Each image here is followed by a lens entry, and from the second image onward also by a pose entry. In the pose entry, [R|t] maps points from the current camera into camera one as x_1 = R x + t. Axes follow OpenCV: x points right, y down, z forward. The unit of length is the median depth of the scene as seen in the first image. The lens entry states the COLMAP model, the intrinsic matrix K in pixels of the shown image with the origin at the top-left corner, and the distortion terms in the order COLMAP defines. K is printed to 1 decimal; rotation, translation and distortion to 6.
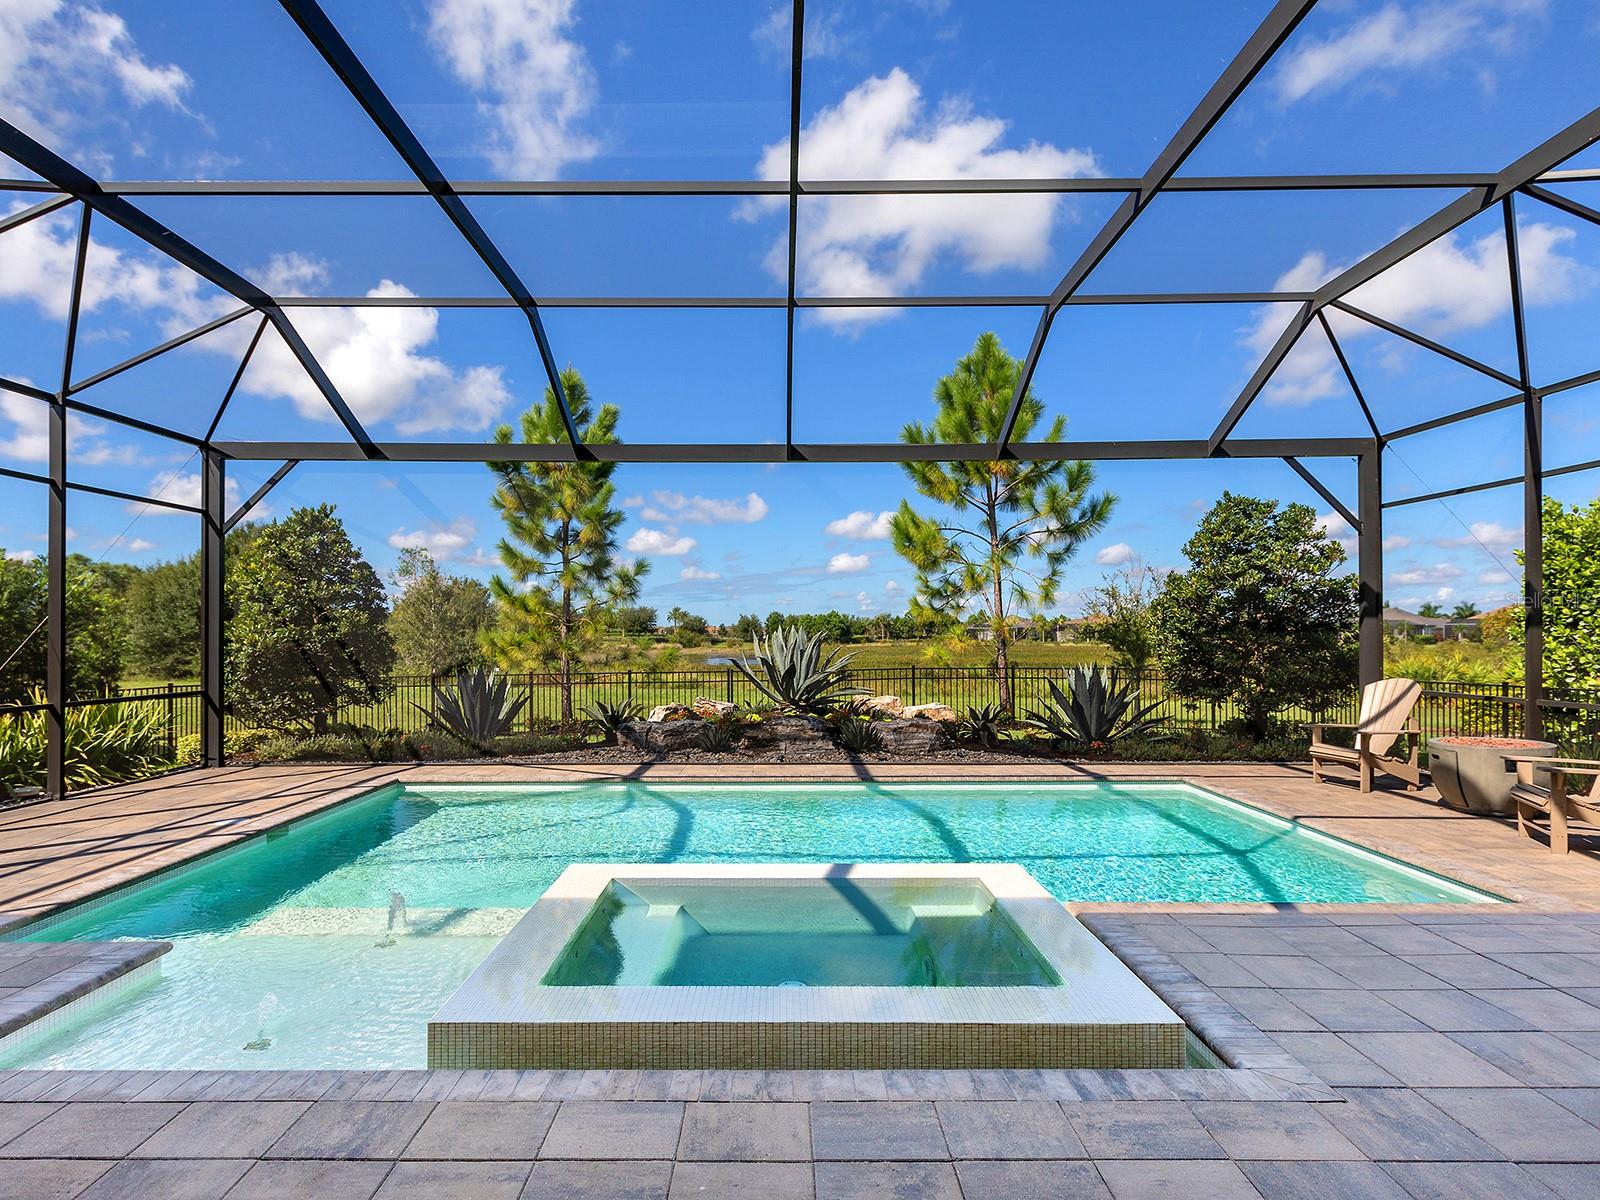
lens RADIAL K [[872.7, 0, 798.2], [0, 872.7, 627.2], [0, 0, 1]] dist [-0.003793, 0.001172]
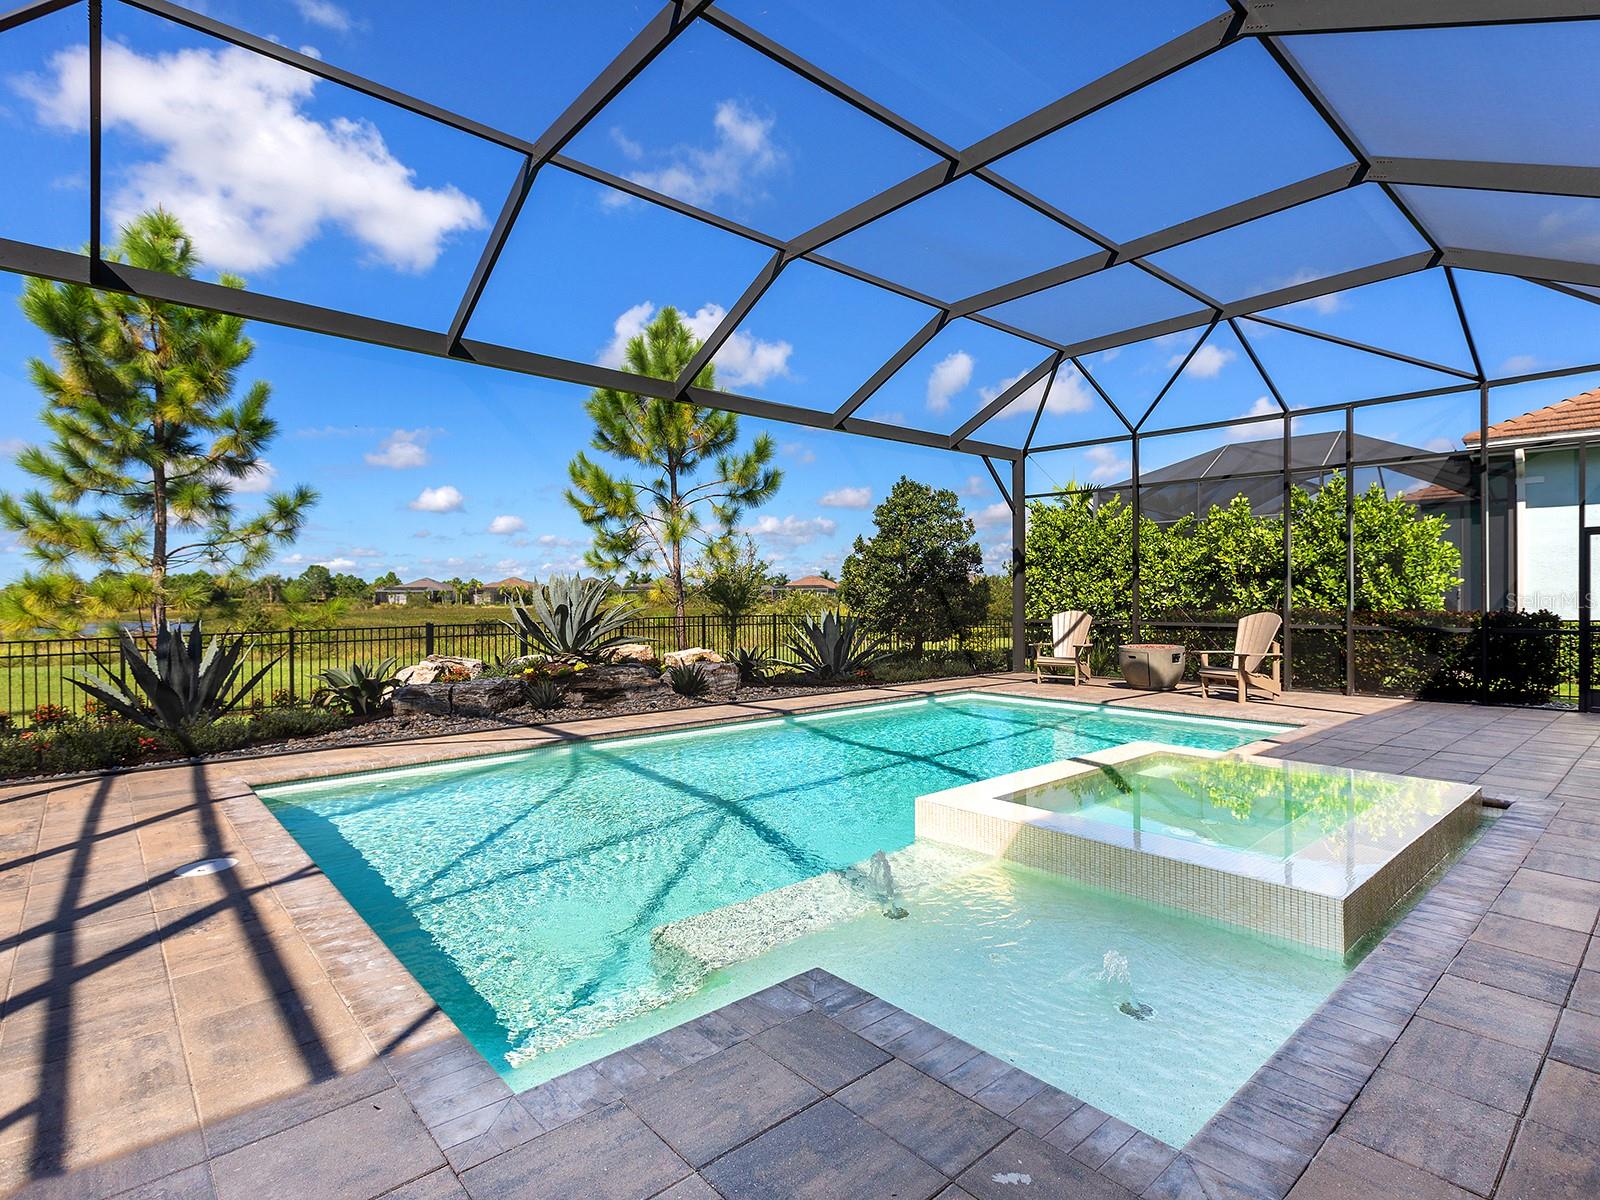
lens RADIAL K [[797.4, 0, 846.5], [0, 797.4, 596.0], [0, 0, 1]] dist [-0.003811, -0.000467]
pose [[0.736968, 0.000196, 0.675928, -0.402261], [-0.003944, 0.999984, 0.004010, 0.021338], [-0.675917, -0.005621, 0.736957, 0.182815]]
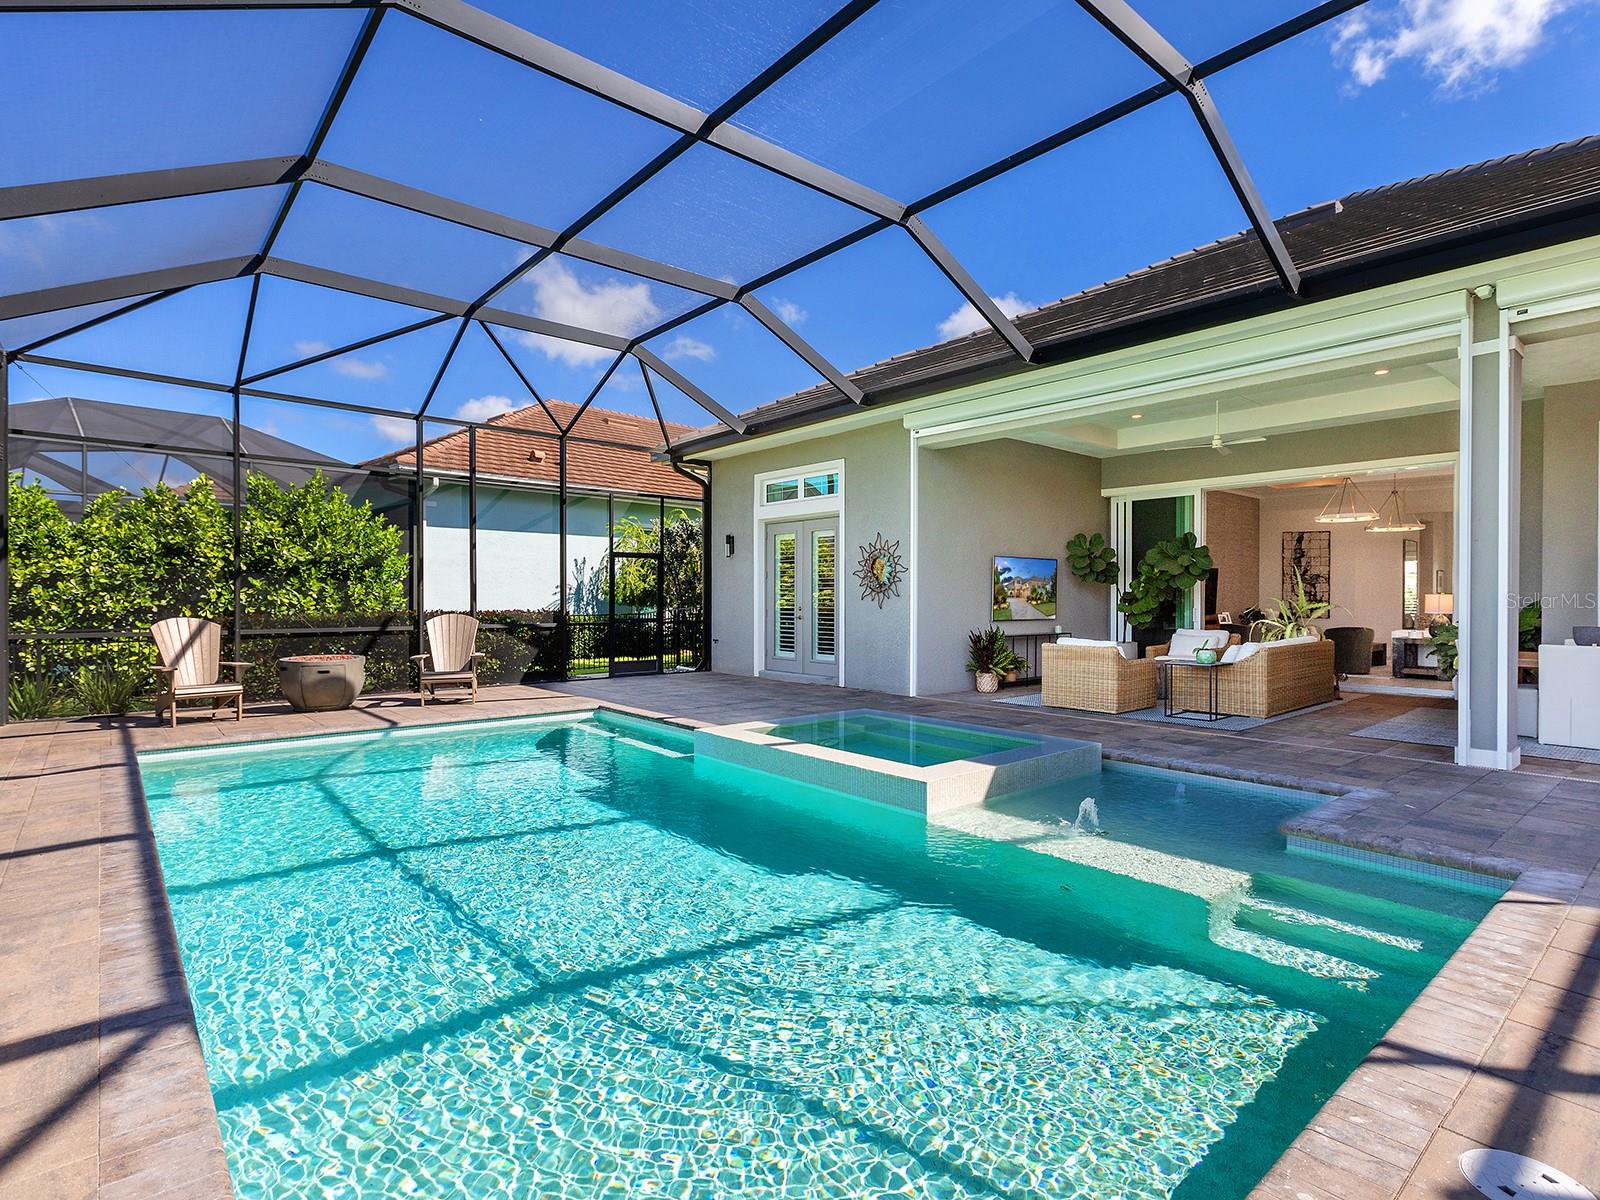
lens RADIAL K [[825.5, 0, 754.0], [0, 825.5, 600.7], [0, 0, 1]] dist [0.000396, 0.000286]
pose [[-0.619849, -0.004927, 0.784706, -0.406994], [-0.007613, 0.999971, 0.000265, 0.023105], [-0.784684, -0.005810, -0.619868, 0.805791]]
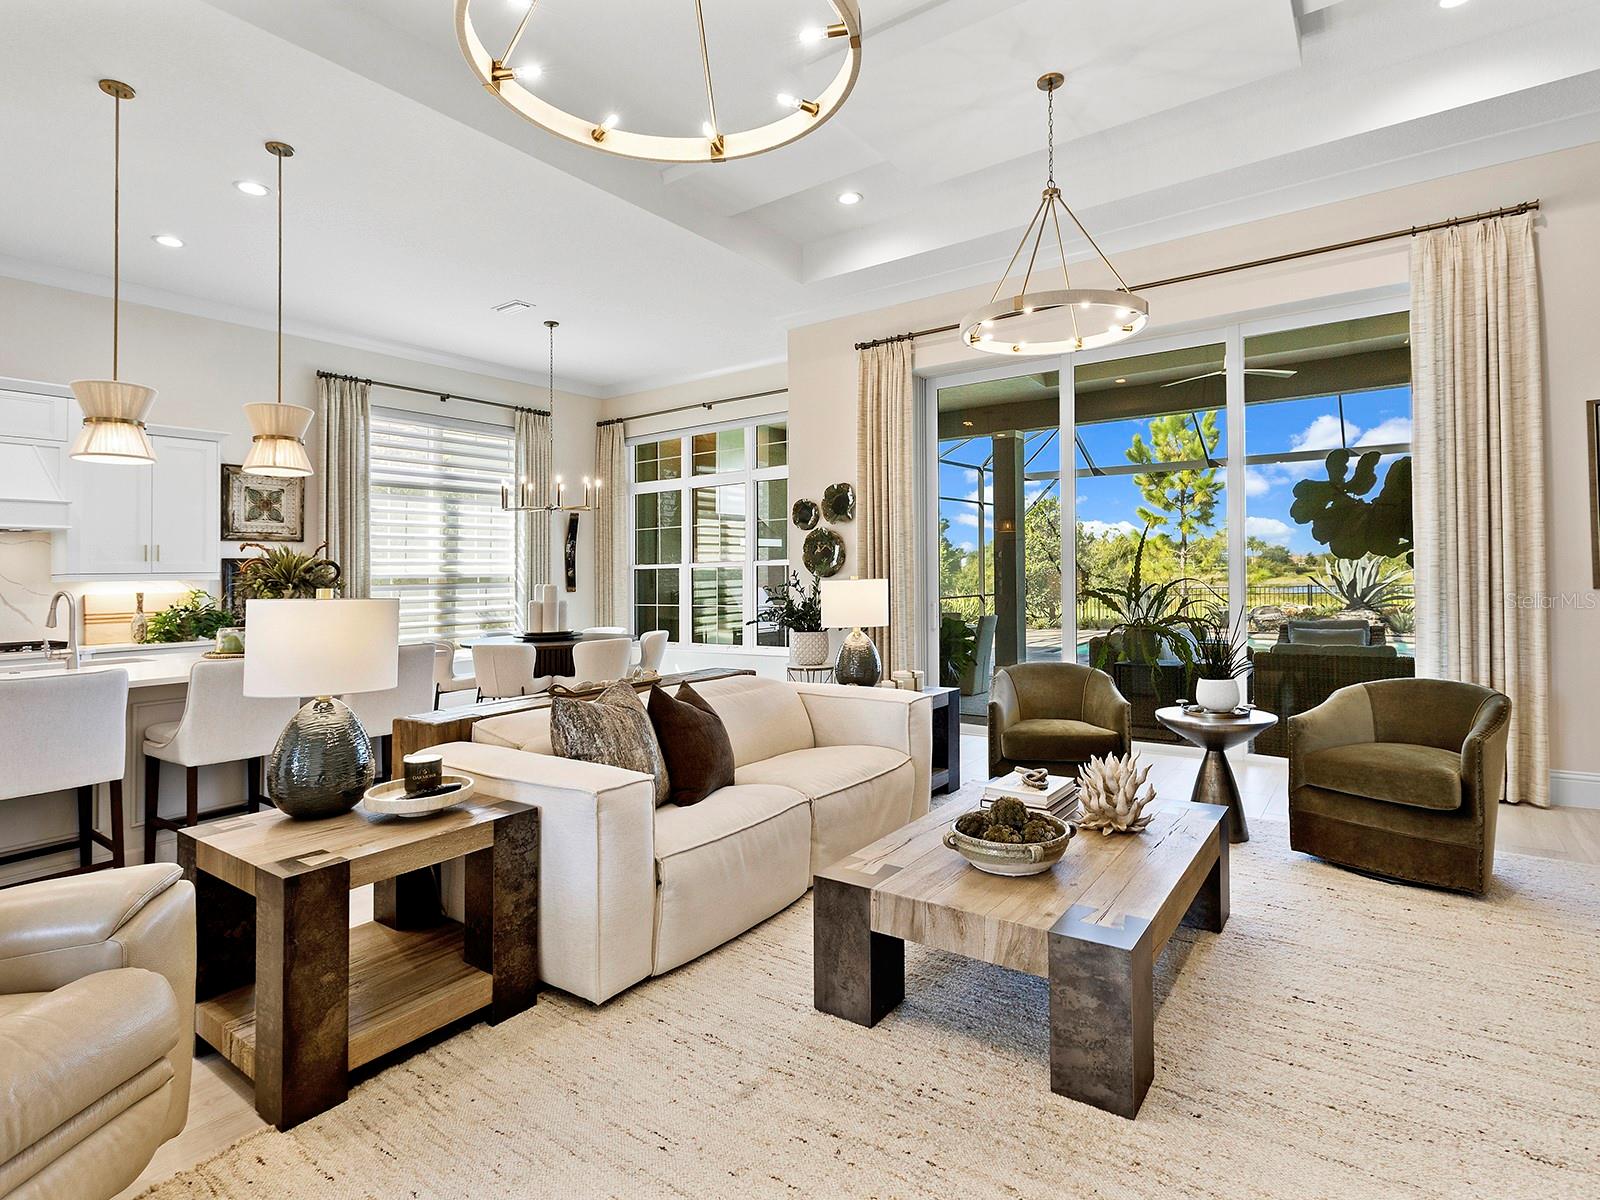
lens RADIAL K [[825.1, 0, 800.0], [0, 825.1, 600.0], [0, 0, 1]] dist [-0.000266, 0.000040]
pose [[0.801178, 0.003820, -0.598414, 0.079693], [0.023465, 0.999010, 0.037794, 0.002037], [0.597966, -0.044321, 0.800295, -0.770015]]
